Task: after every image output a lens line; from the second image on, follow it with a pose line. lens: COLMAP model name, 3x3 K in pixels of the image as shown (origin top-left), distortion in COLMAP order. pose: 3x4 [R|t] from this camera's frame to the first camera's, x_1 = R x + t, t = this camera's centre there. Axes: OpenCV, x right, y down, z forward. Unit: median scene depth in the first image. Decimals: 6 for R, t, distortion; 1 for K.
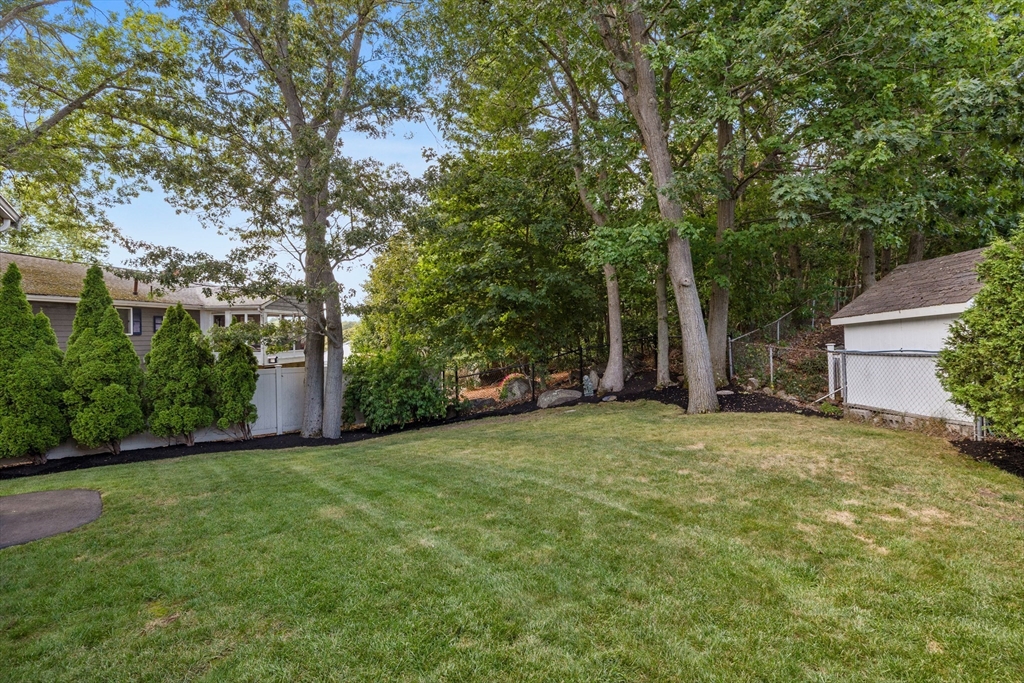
lens RADIAL K [[468.0, 0, 514.4], [0, 468.0, 341.7], [0, 0, 1]] dist [-0.000340, -0.000036]
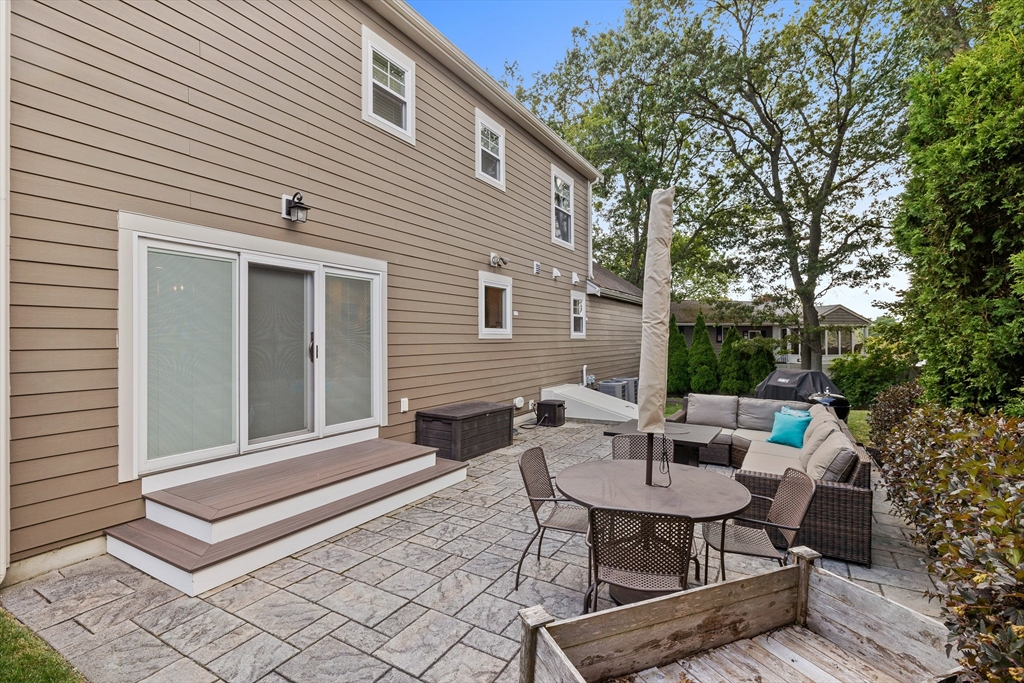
lens RADIAL K [[468.0, 0, 512.3], [0, 468.0, 341.2], [0, 0, 1]] dist [-0.000340, -0.000036]
pose [[0.372977, 0.007618, -0.927810, 0.762031], [-0.017438, 0.999847, 0.001200, -0.010322], [0.927677, 0.015732, 0.373052, -0.597742]]
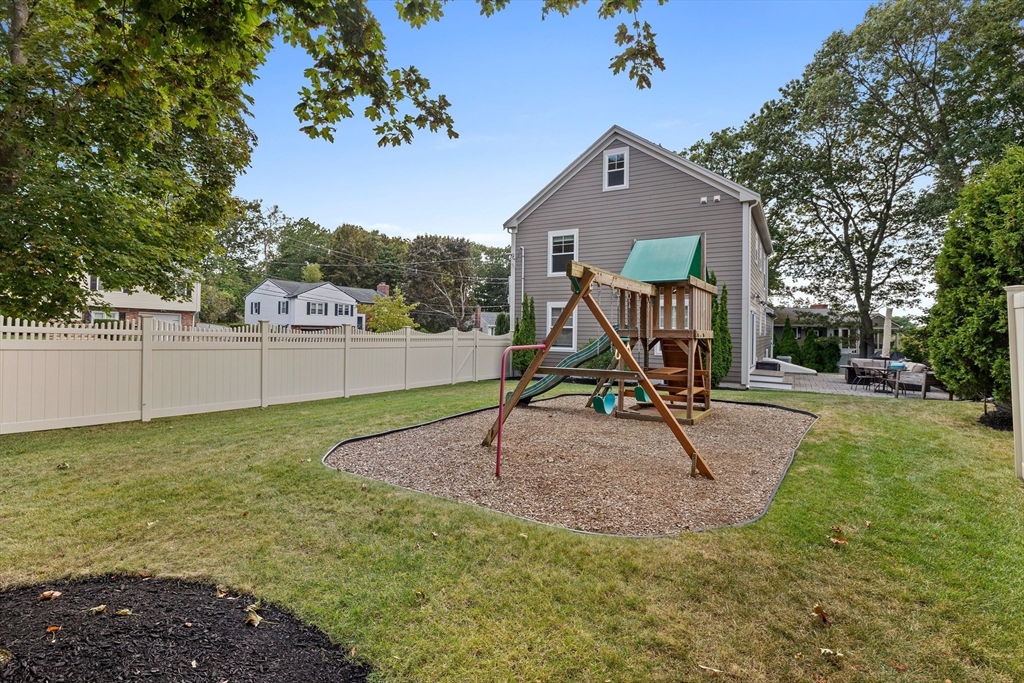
lens RADIAL K [[468.0, 0, 526.1], [0, 468.0, 325.5], [0, 0, 1]] dist [-0.000340, -0.000036]
pose [[0.353632, -0.007925, -0.935351, 1.379589], [-0.032196, 0.999268, -0.020639, 0.017196], [0.934830, 0.037413, 0.353118, -1.695397]]
